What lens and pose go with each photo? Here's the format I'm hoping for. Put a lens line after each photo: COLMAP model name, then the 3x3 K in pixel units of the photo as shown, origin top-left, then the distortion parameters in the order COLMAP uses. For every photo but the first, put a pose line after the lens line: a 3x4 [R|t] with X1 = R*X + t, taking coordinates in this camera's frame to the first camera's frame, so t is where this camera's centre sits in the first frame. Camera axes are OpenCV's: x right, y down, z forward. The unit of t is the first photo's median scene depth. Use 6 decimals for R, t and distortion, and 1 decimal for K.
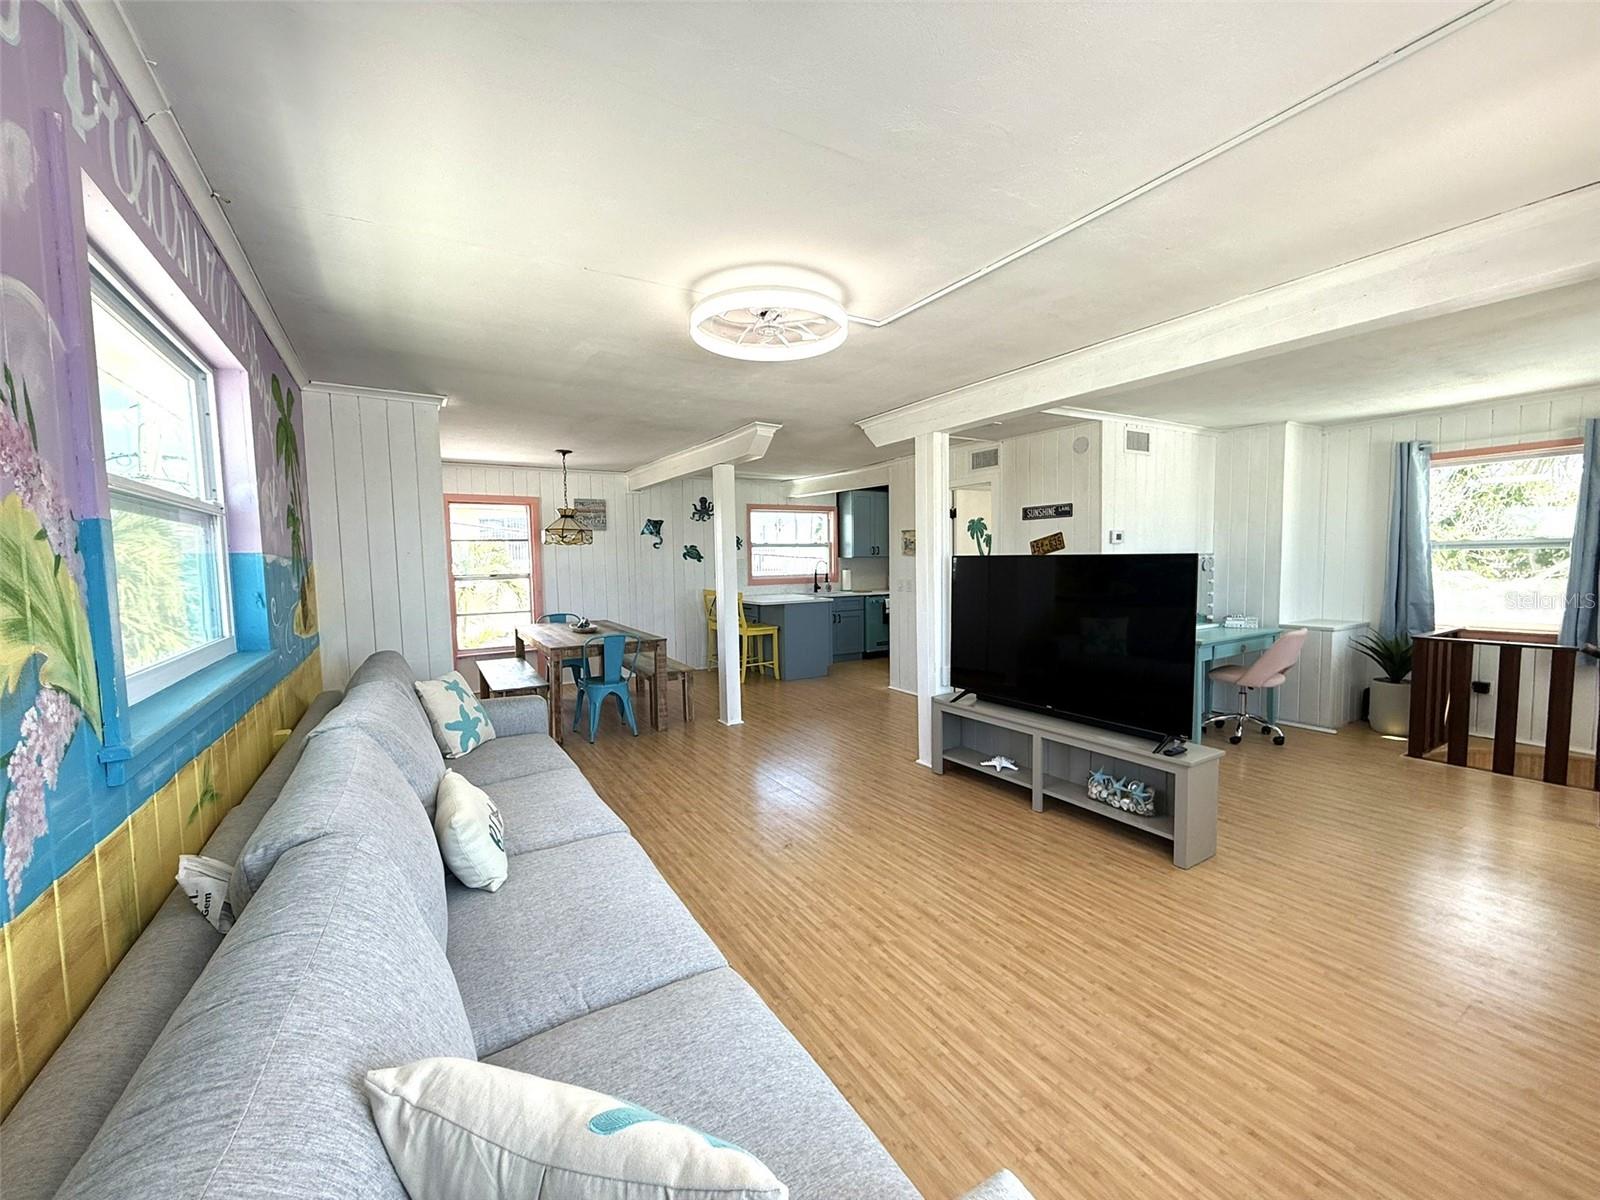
lens RADIAL K [[637.3, 0, 797.2], [0, 637.3, 597.6], [0, 0, 1]] dist [-0.001042, 0.000466]
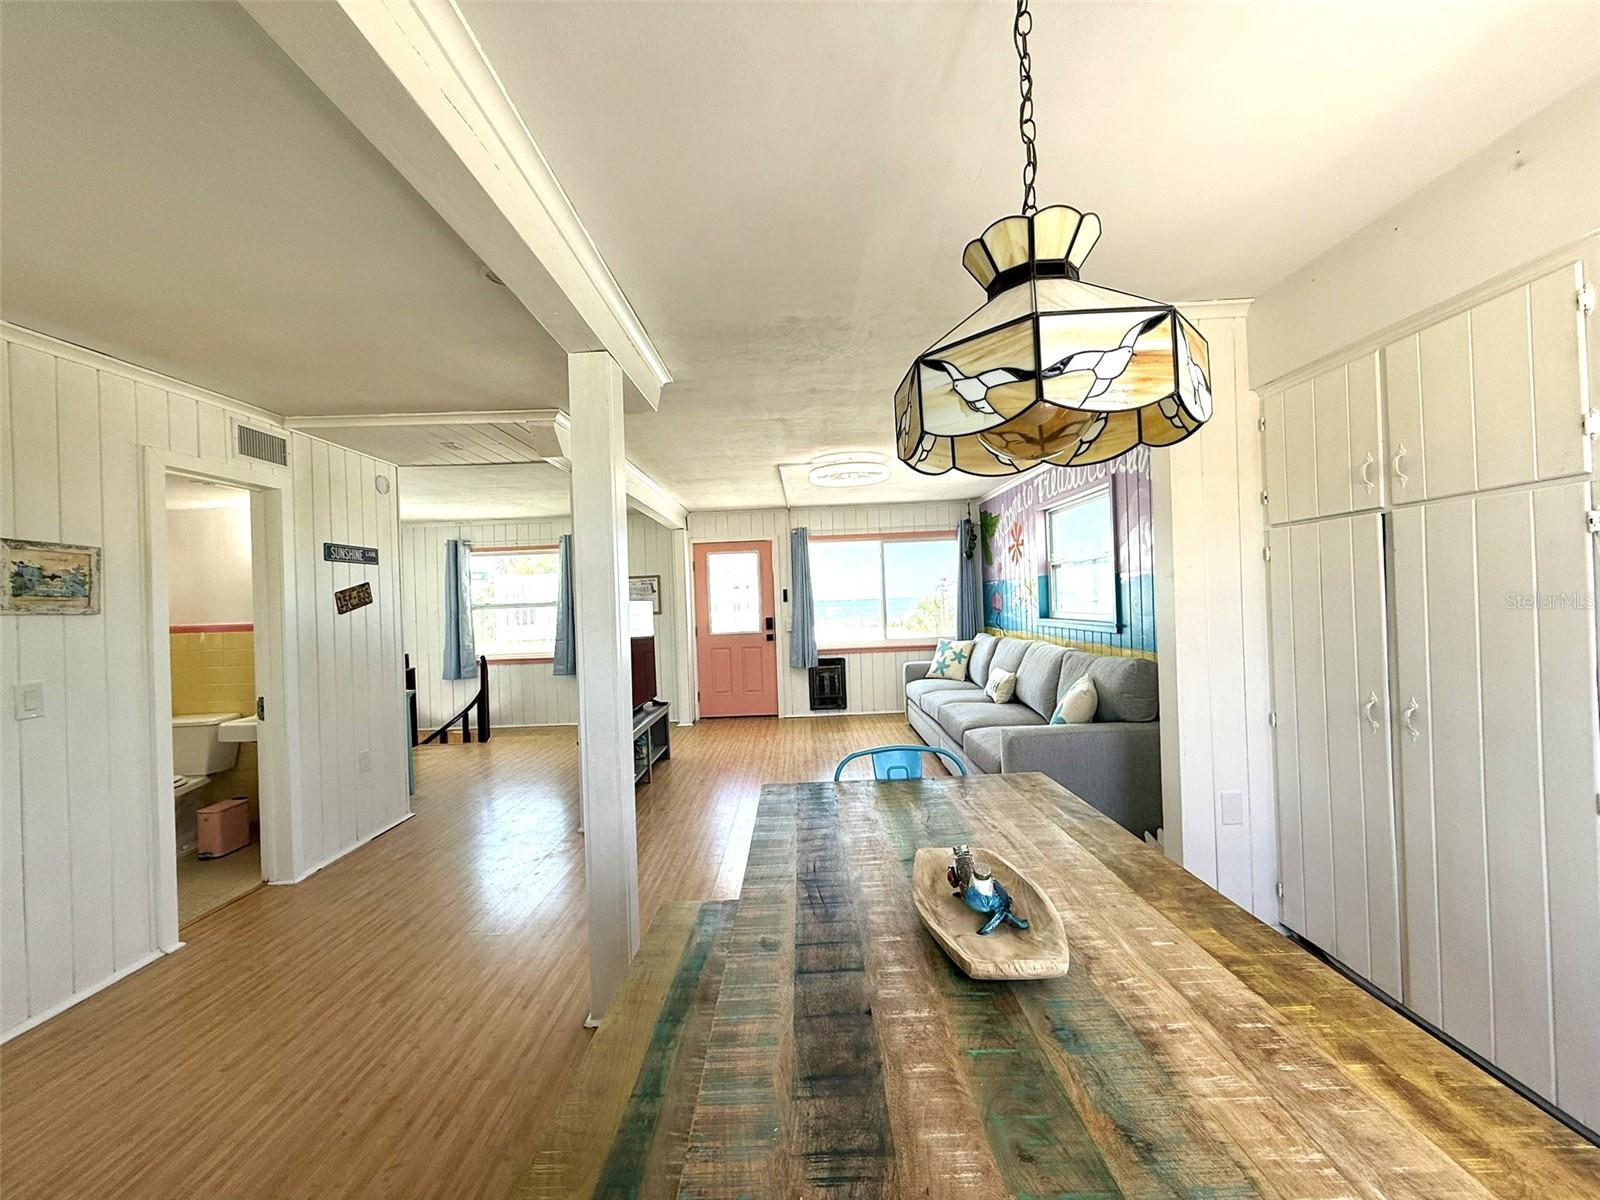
lens RADIAL K [[637.3, 0, 793.9], [0, 637.3, 600.7], [0, 0, 1]] dist [-0.001042, 0.000466]
pose [[-0.844151, 0.050111, 0.533758, -0.437322], [0.086750, 0.995269, 0.043758, -0.064394], [-0.529040, 0.083242, -0.844504, 1.309072]]
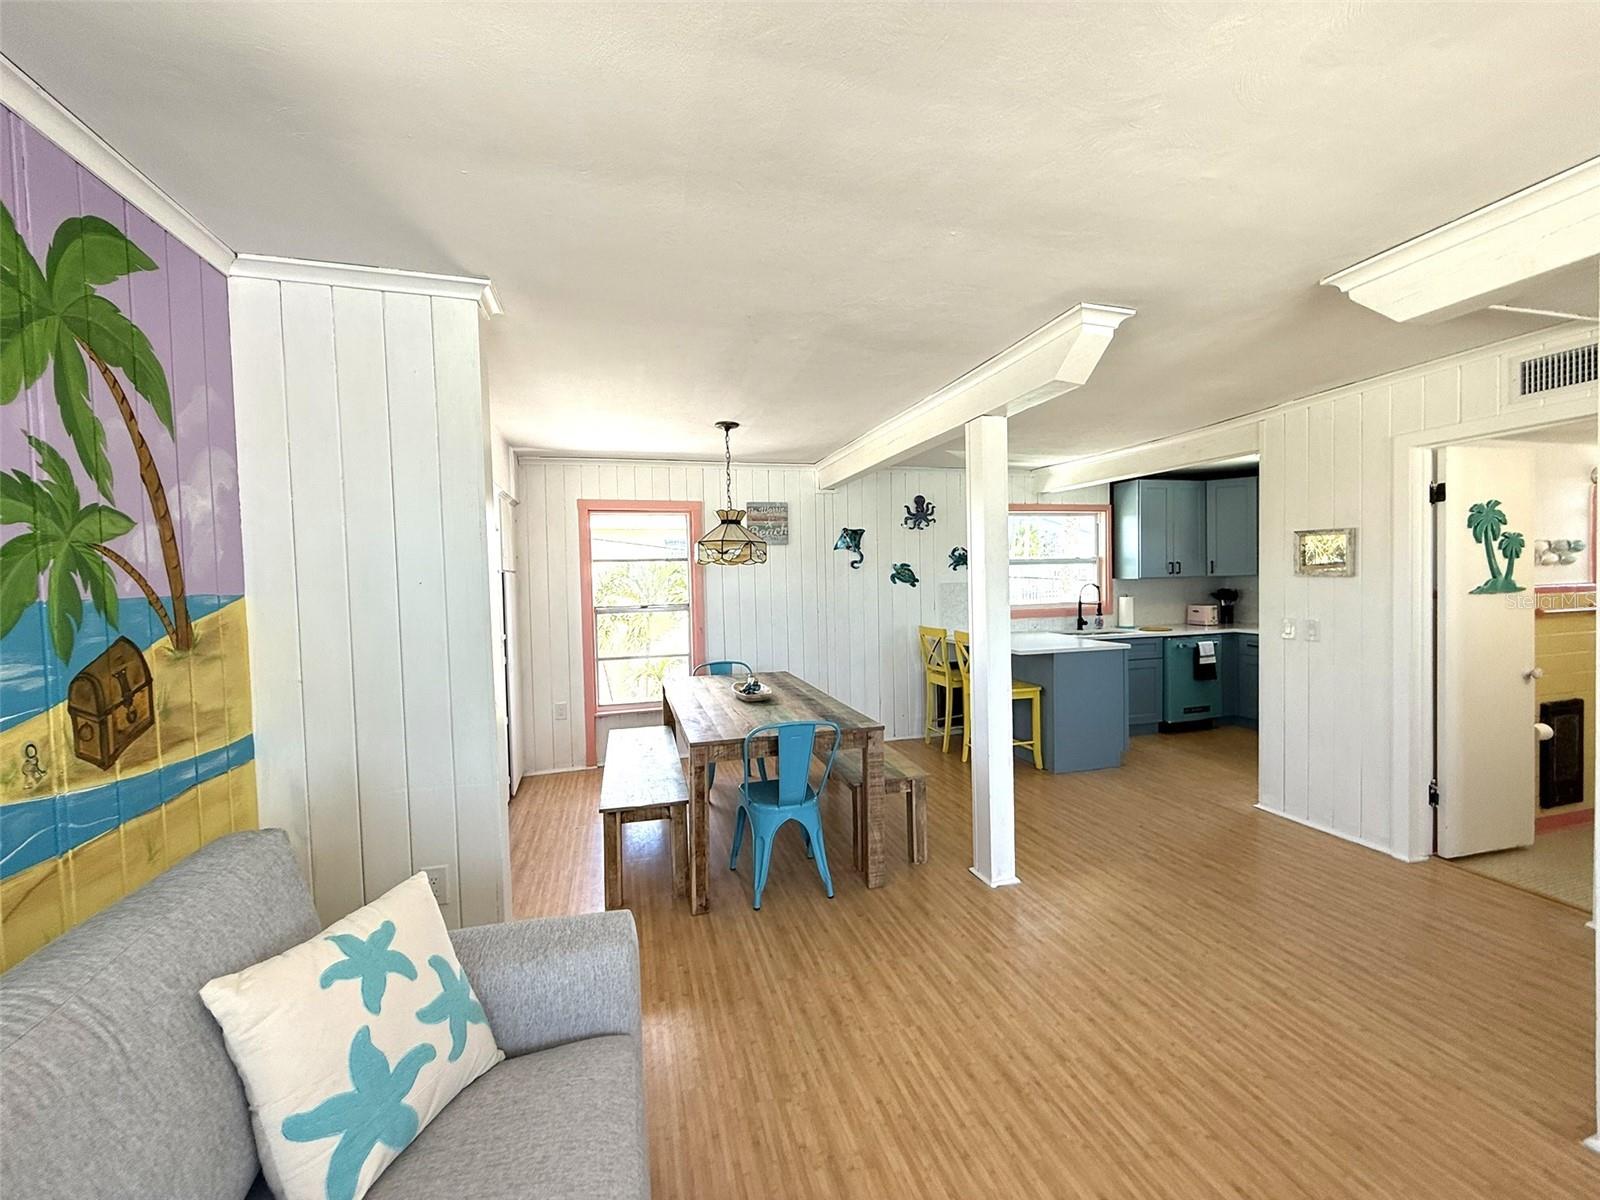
lens RADIAL K [[637.3, 0, 797.4], [0, 637.3, 590.1], [0, 0, 1]] dist [-0.001042, 0.000466]
pose [[0.960517, -0.001621, -0.278216, -0.119668], [-0.010083, 0.999123, -0.040631, -0.032813], [0.278038, 0.041832, 0.959659, 0.422074]]
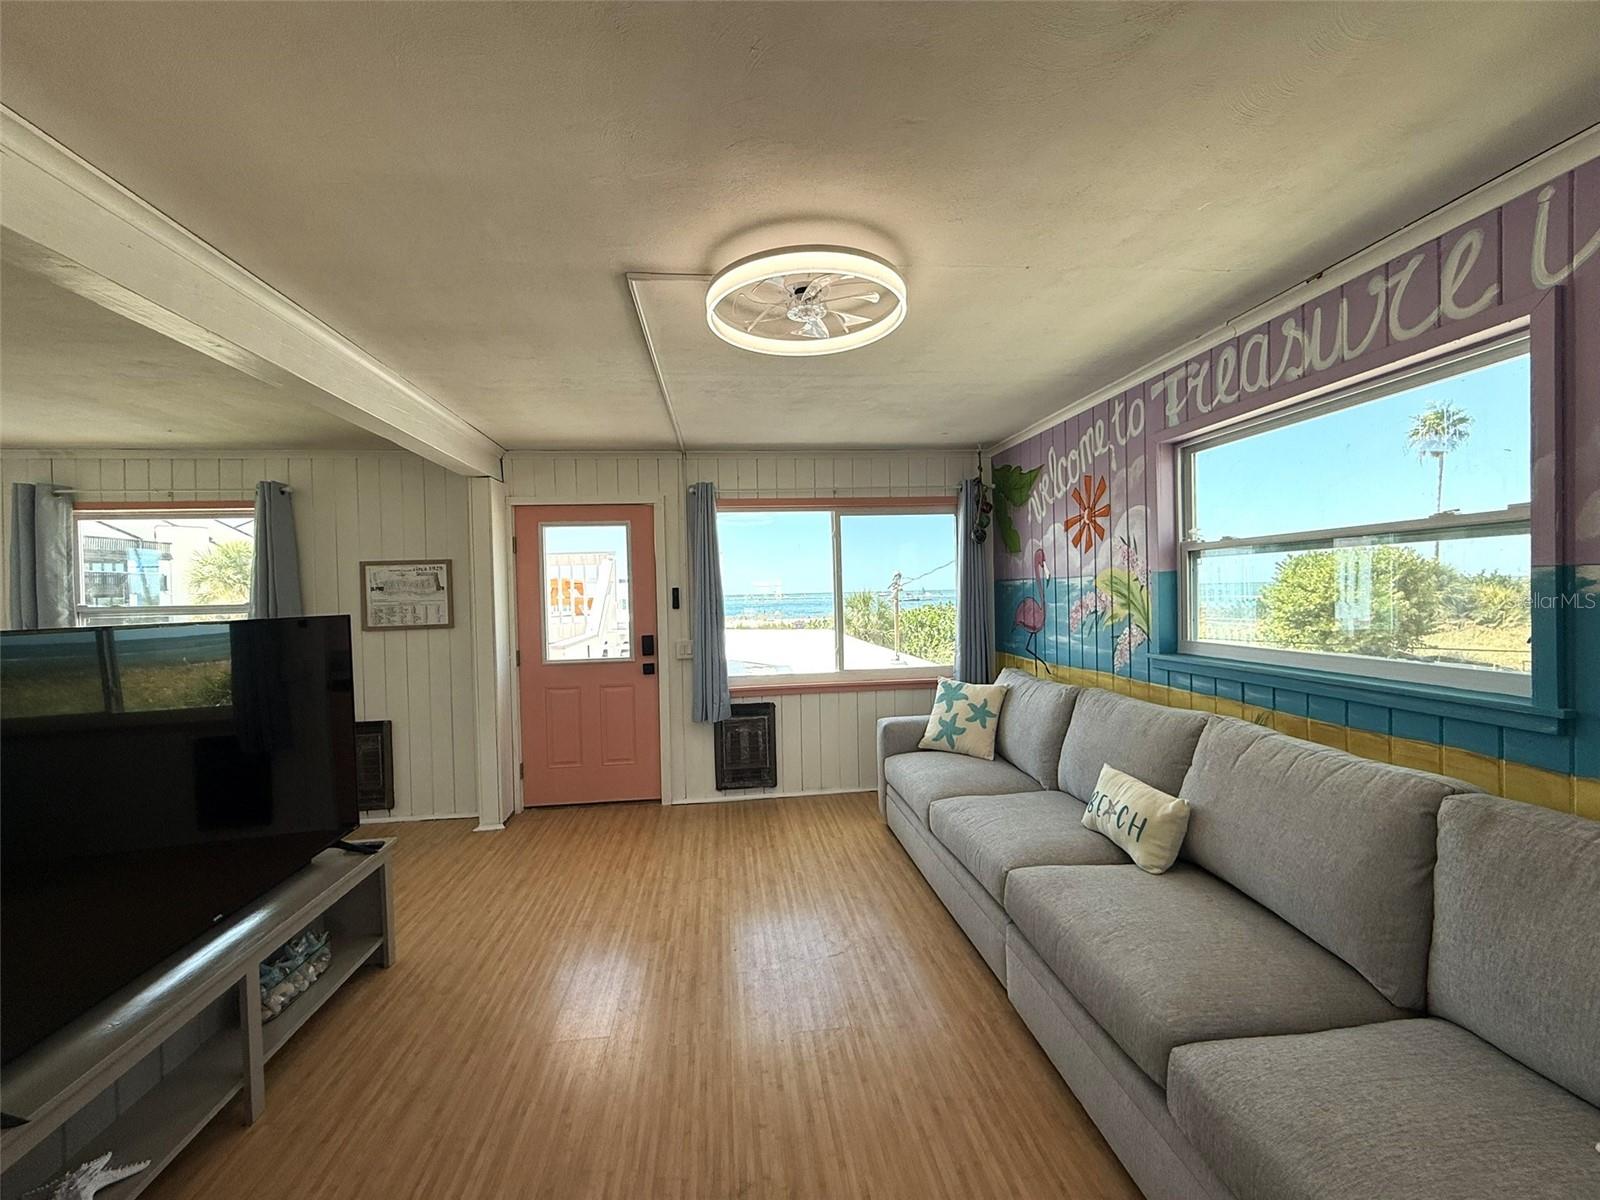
lens RADIAL K [[637.3, 0, 795.3], [0, 637.3, 599.0], [0, 0, 1]] dist [-0.001042, 0.000466]
pose [[-0.905928, 0.036027, 0.421896, -0.164122], [0.067827, 0.995855, 0.060605, -0.054632], [-0.417963, 0.083520, -0.904617, 0.819376]]
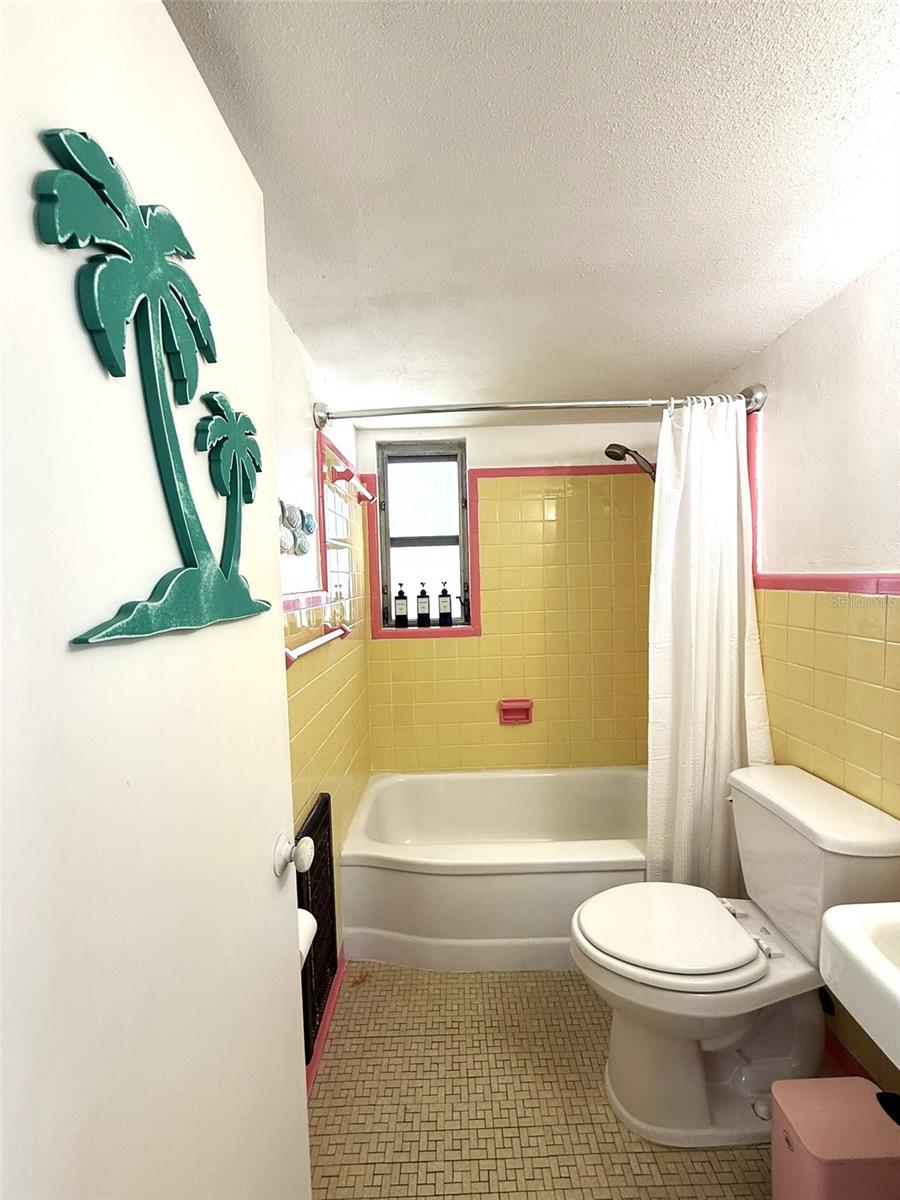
lens RADIAL K [[477.9, 0, 450.3], [0, 477.9, 603.5], [0, 0, 1]] dist [-0.001042, 0.000466]
pose [[0.521467, -0.043697, 0.852152, 0.279137], [0.070465, 0.997482, 0.008029, -0.063148], [-0.850357, 0.055860, 0.523233, 1.067746]]
